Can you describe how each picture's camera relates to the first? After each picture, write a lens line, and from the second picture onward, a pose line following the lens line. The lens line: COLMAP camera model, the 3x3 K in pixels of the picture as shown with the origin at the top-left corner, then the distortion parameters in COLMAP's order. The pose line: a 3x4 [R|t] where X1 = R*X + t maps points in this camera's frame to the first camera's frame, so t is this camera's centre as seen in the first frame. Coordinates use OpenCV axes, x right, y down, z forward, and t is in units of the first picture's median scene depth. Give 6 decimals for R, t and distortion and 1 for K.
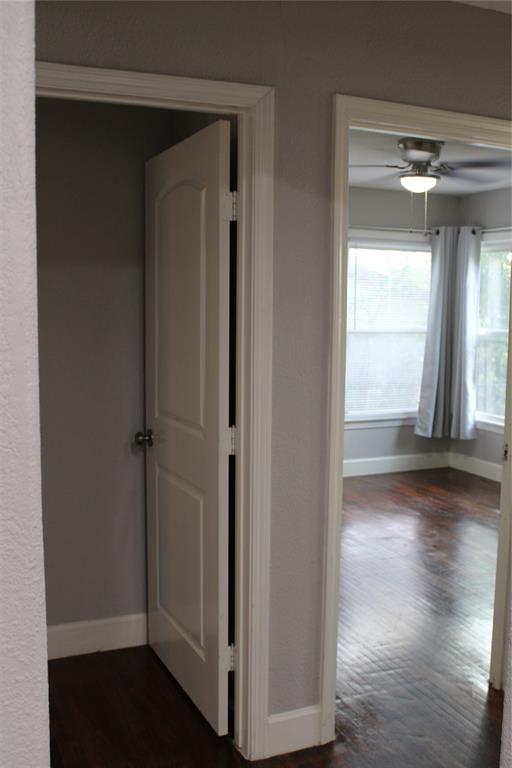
lens RADIAL K [[787.1, 0, 256.0], [0, 787.1, 384.0], [0, 0, 1]] dist [-0.055923, -0.003035]
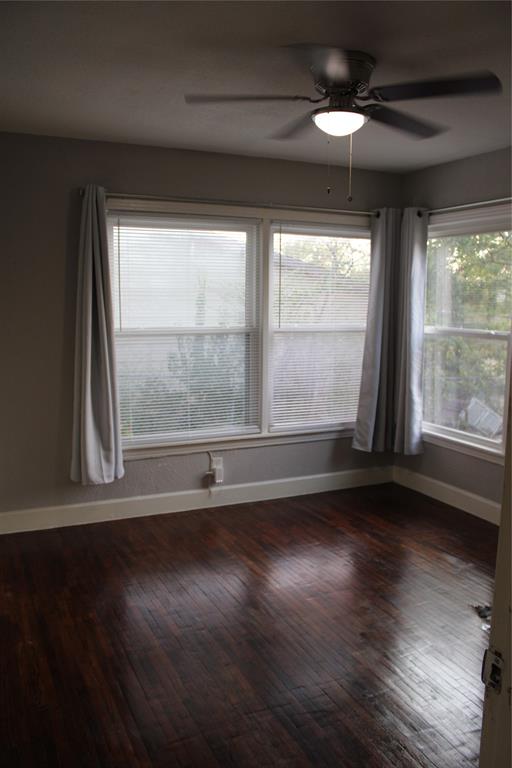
lens RADIAL K [[584.0, 0, 271.1], [0, 584.0, 382.7], [0, 0, 1]] dist [-0.119376, 0.275141]
pose [[0.999833, -0.010712, 0.014773, 0.103511], [0.010215, 0.999392, 0.033322, -0.031053], [-0.015121, -0.033165, 0.999335, 0.360800]]
